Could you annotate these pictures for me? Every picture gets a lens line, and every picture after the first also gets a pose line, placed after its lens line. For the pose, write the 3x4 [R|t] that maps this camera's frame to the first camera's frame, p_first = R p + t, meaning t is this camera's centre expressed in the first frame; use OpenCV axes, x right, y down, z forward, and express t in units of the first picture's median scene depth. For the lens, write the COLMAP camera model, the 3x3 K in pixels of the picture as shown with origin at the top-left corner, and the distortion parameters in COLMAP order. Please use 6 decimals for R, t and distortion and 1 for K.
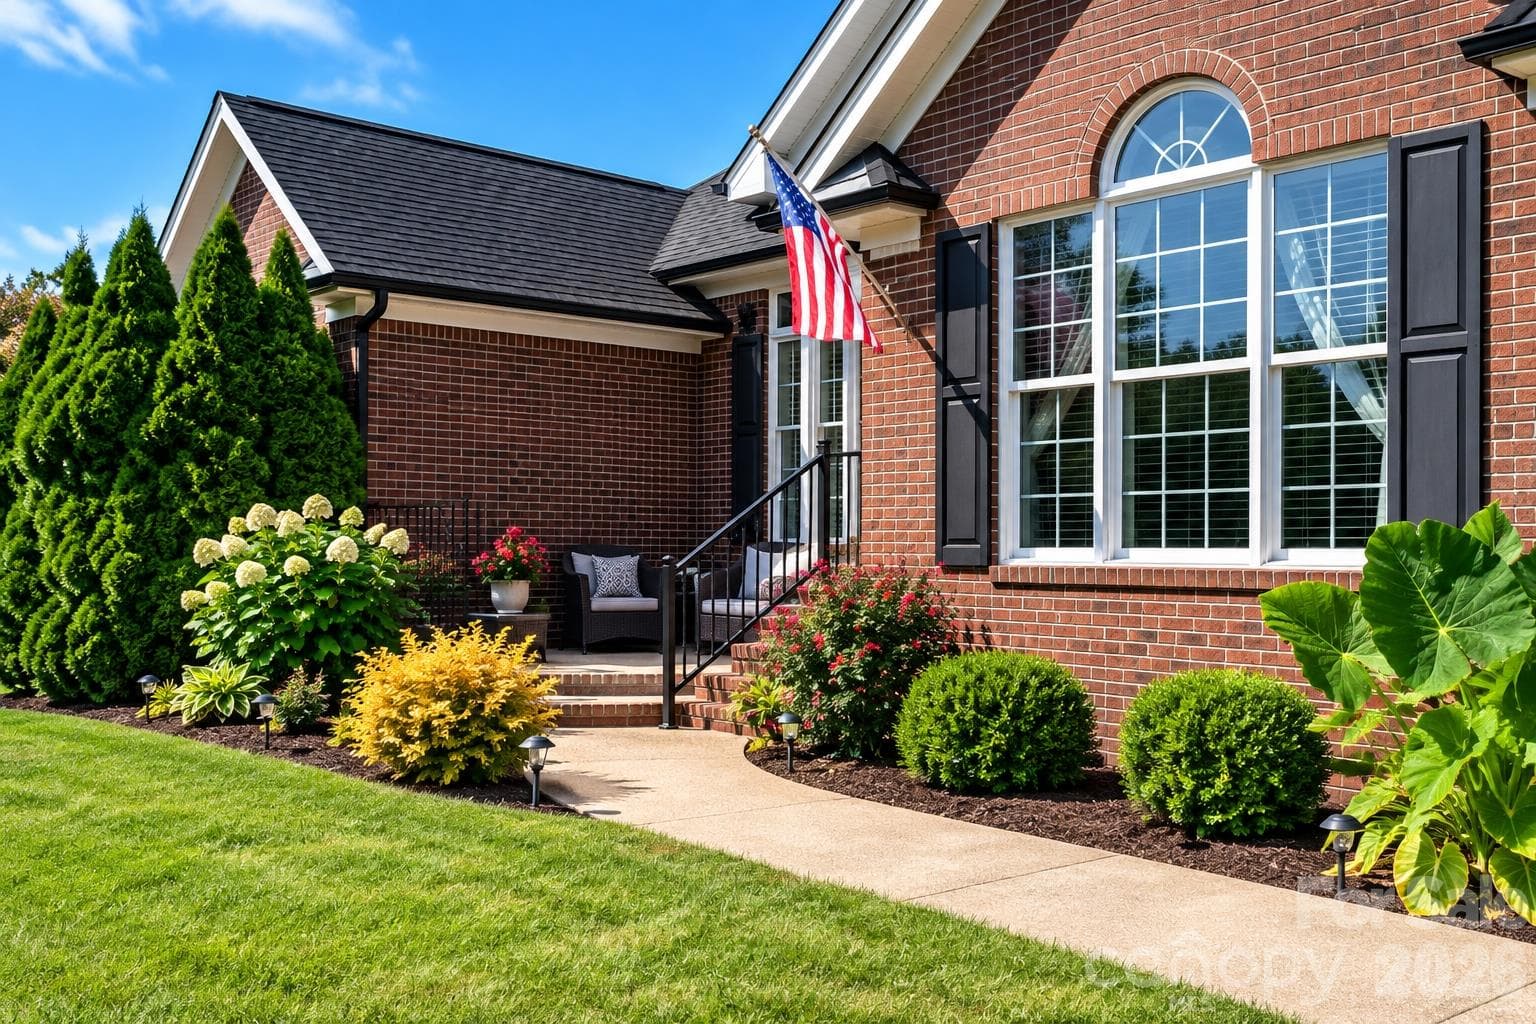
lens RADIAL K [[1469.0, 0, 766.2], [0, 1469.0, 525.2], [0, 0, 1]] dist [0.026476, 0.000000]
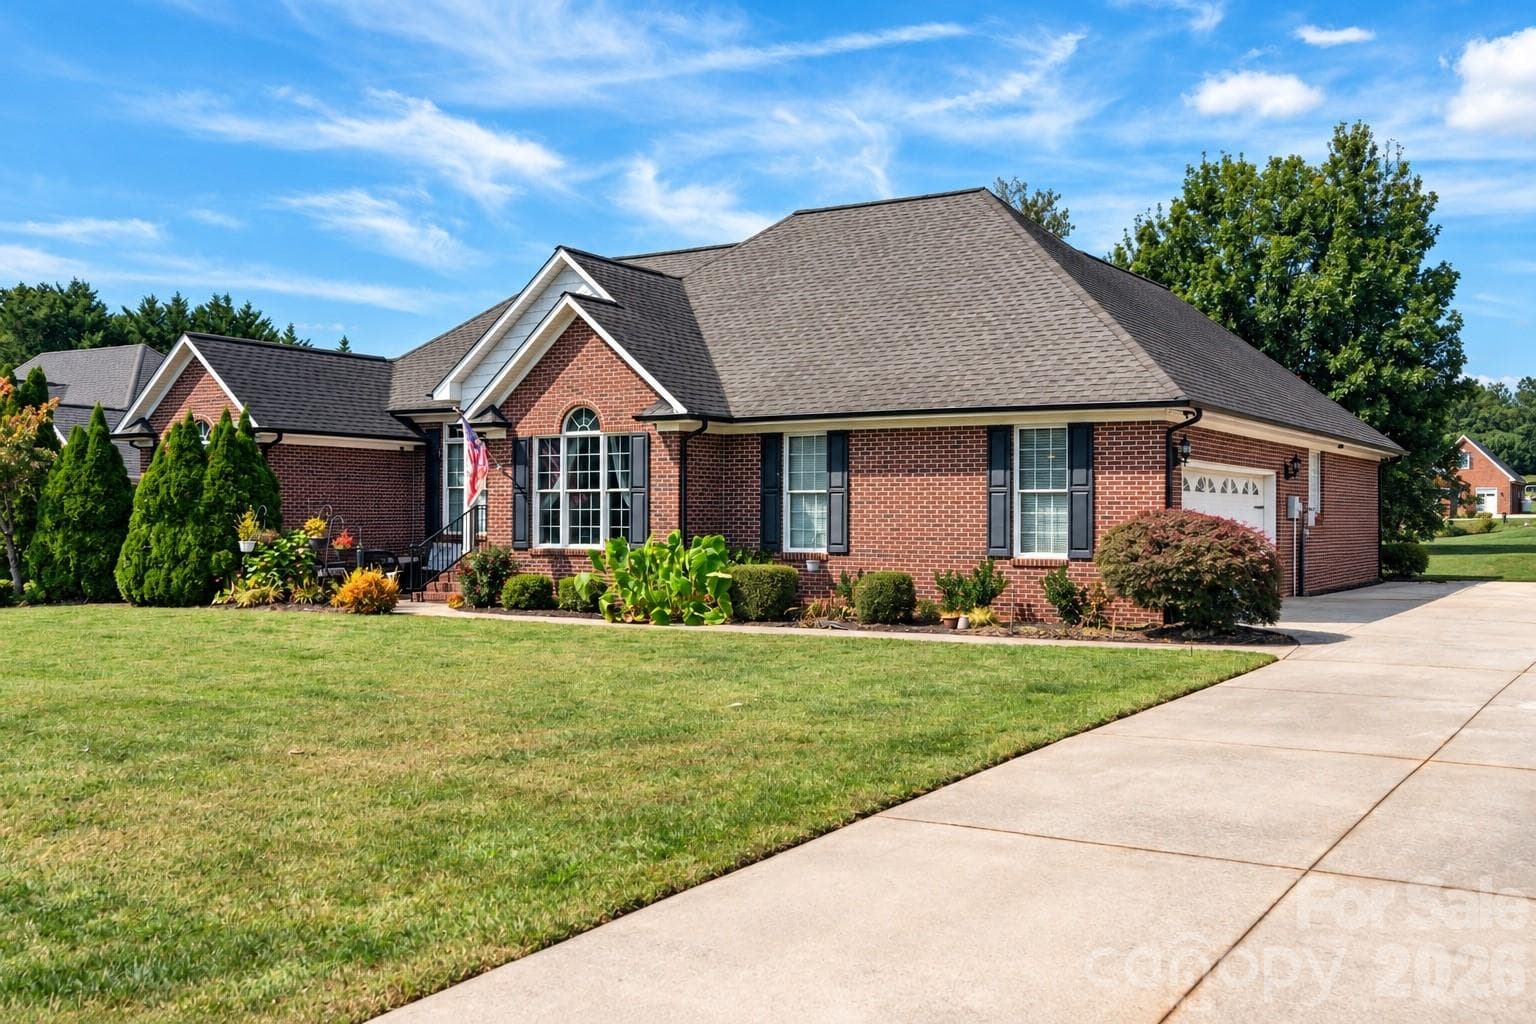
lens RADIAL K [[1469.0, 0, 764.6], [0, 1469.0, 515.0], [0, 0, 1]] dist [0.026476, 0.000000]
pose [[0.968351, 0.000643, 0.249593, -0.140945], [-0.003549, 0.999931, 0.011194, -0.080485], [-0.249569, -0.011725, 0.968286, -2.130790]]
